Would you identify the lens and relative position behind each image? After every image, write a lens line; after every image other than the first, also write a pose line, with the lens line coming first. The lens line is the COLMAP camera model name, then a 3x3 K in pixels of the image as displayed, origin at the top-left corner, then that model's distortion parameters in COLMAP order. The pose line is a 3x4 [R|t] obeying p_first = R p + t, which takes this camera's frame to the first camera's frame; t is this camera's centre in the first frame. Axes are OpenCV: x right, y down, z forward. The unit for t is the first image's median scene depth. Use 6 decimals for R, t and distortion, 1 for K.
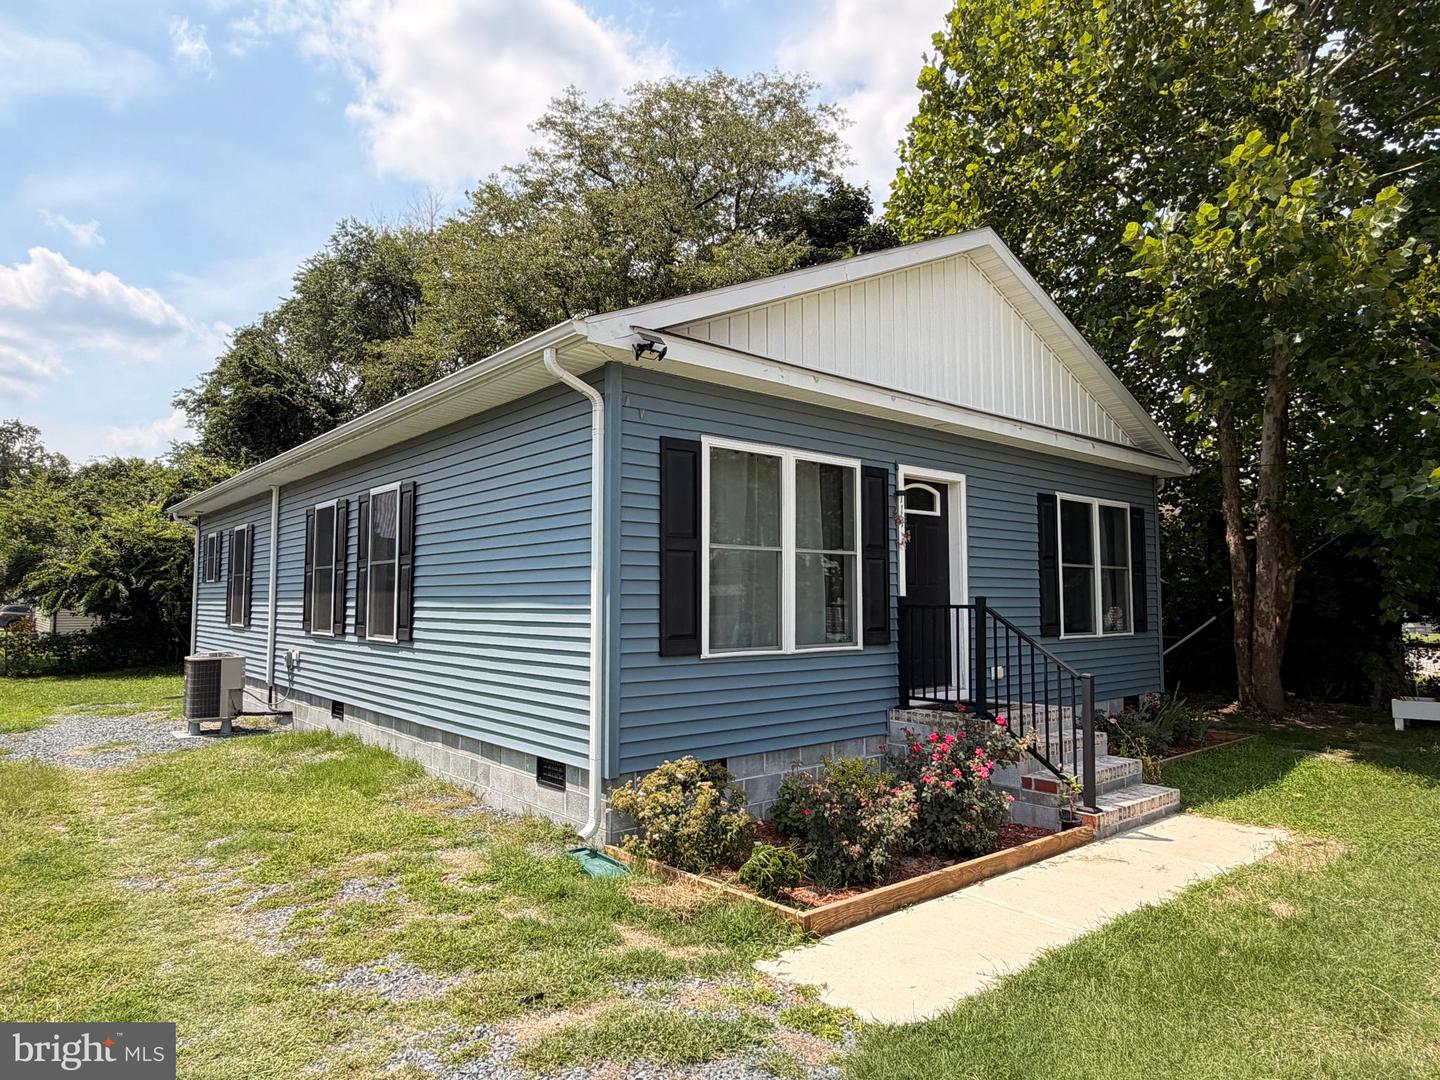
lens RADIAL K [[885.6, 0, 723.9], [0, 885.6, 544.1], [0, 0, 1]] dist [-0.001675, -0.001057]
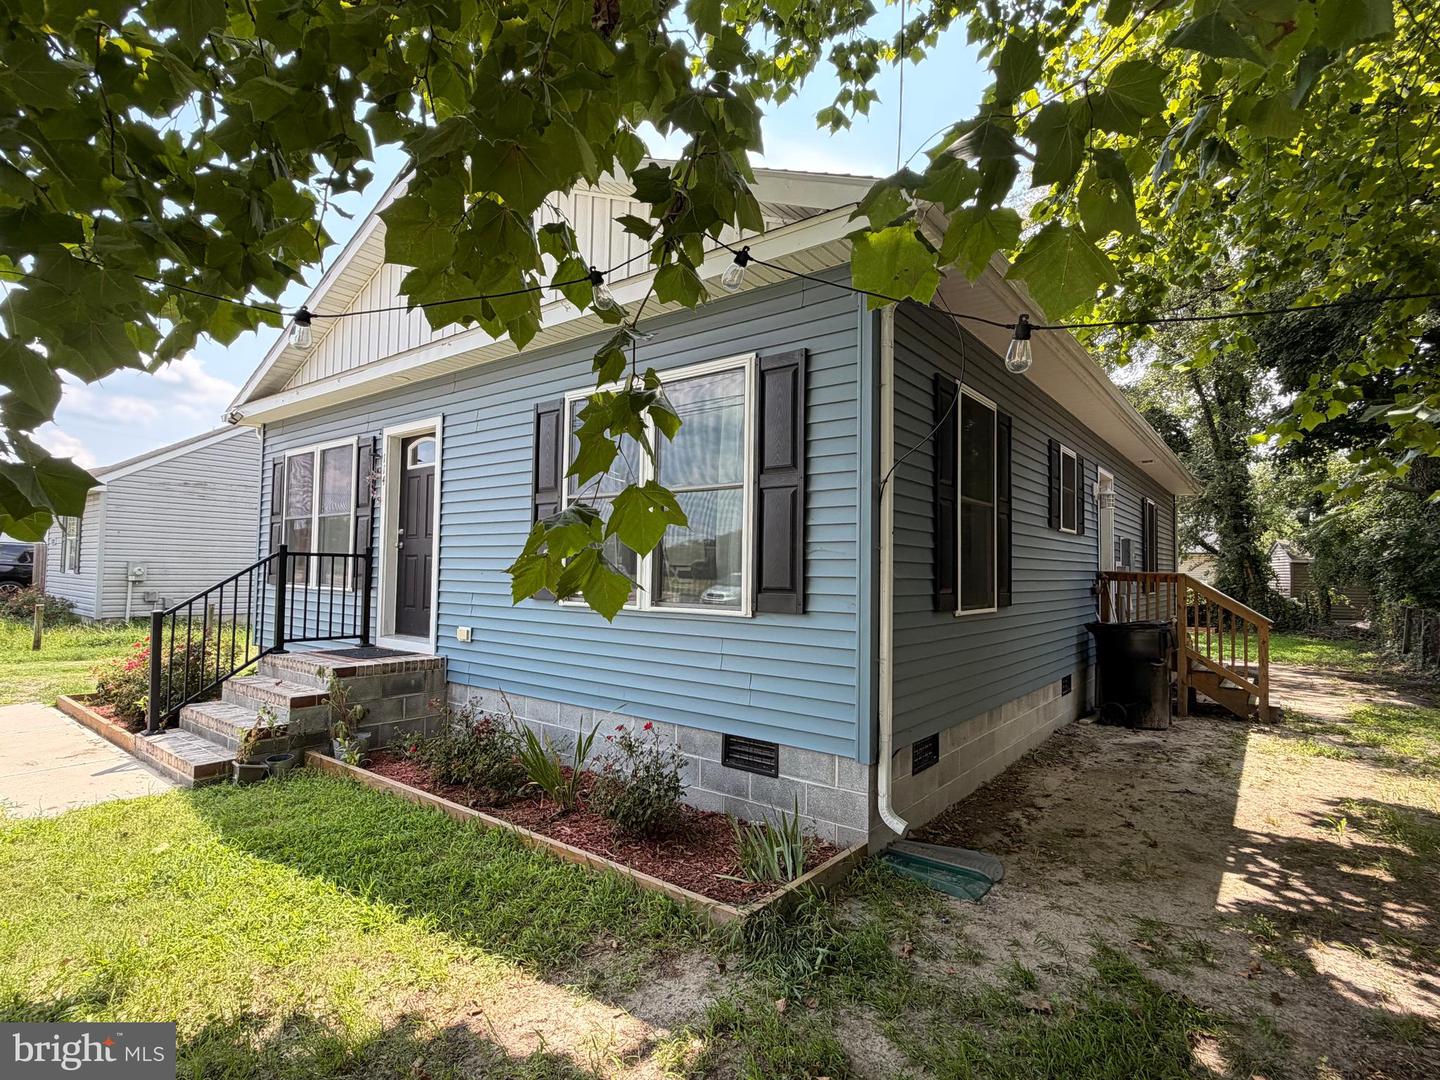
lens RADIAL K [[724.8, 0, 722.4], [0, 724.8, 544.2], [0, 0, 1]] dist [0.003993, -0.006842]
pose [[0.205972, -0.032024, -0.978034, 1.230862], [0.050651, 0.998474, -0.022026, 0.101767], [0.977246, -0.045001, 0.207279, 1.280705]]
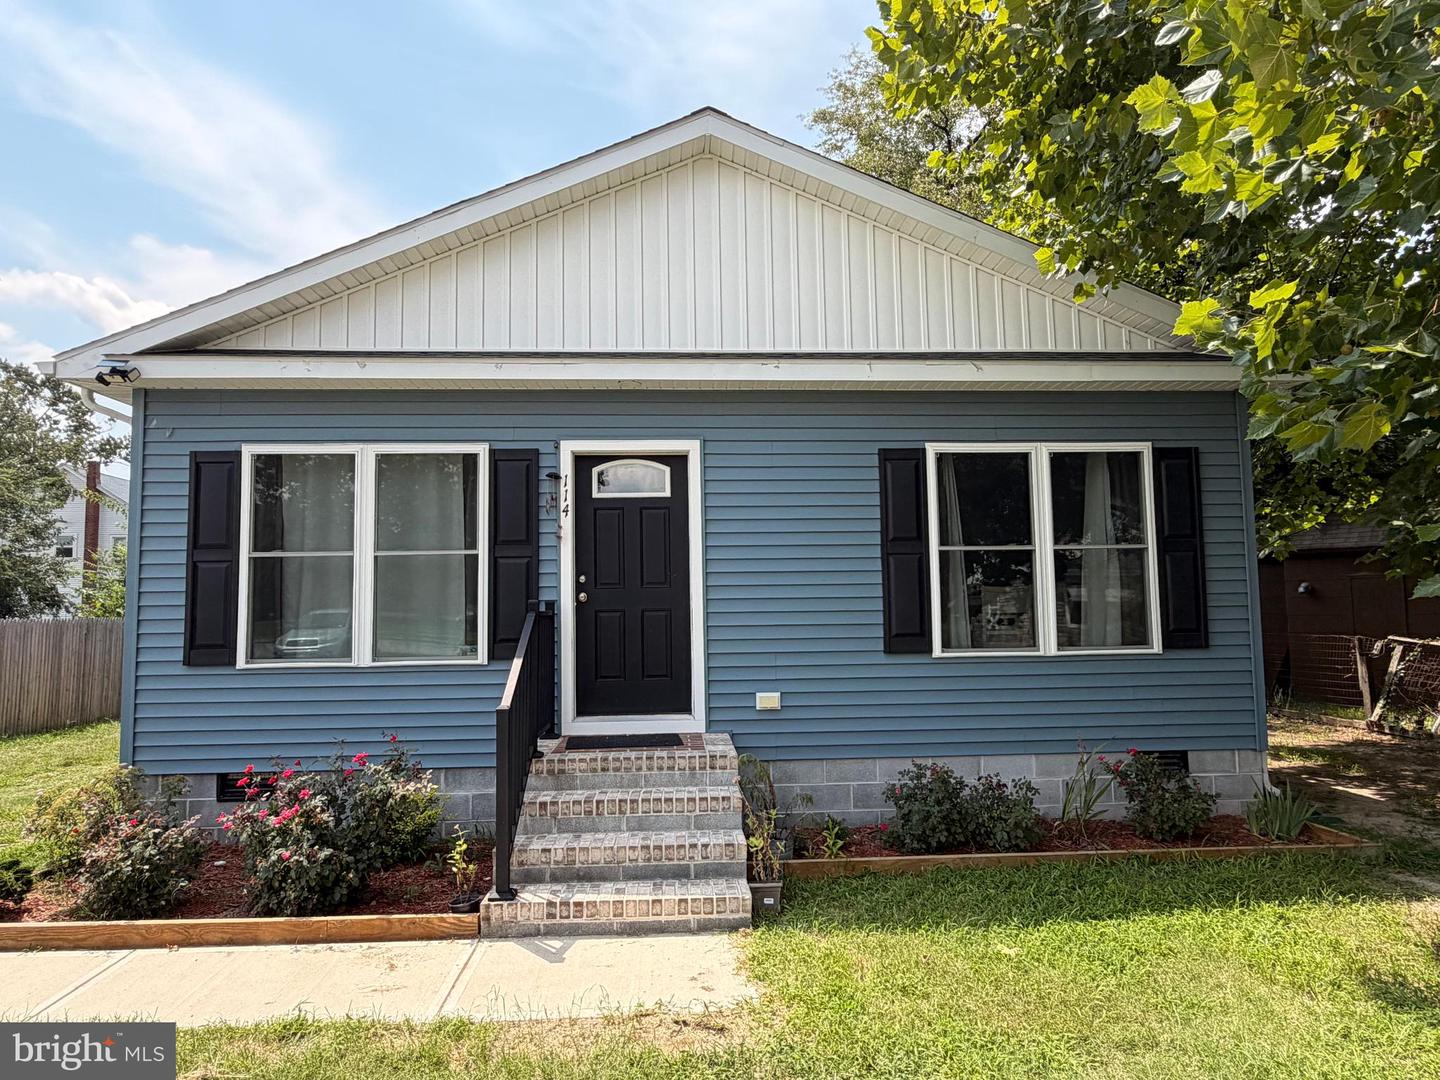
lens RADIAL K [[885.6, 0, 723.9], [0, 885.6, 544.1], [0, 0, 1]] dist [-0.001675, -0.001057]
pose [[0.800752, -0.042420, -0.597493, 0.848103], [0.052142, 0.998639, -0.001020, 0.016003], [0.596723, -0.030338, 0.801874, 0.442075]]
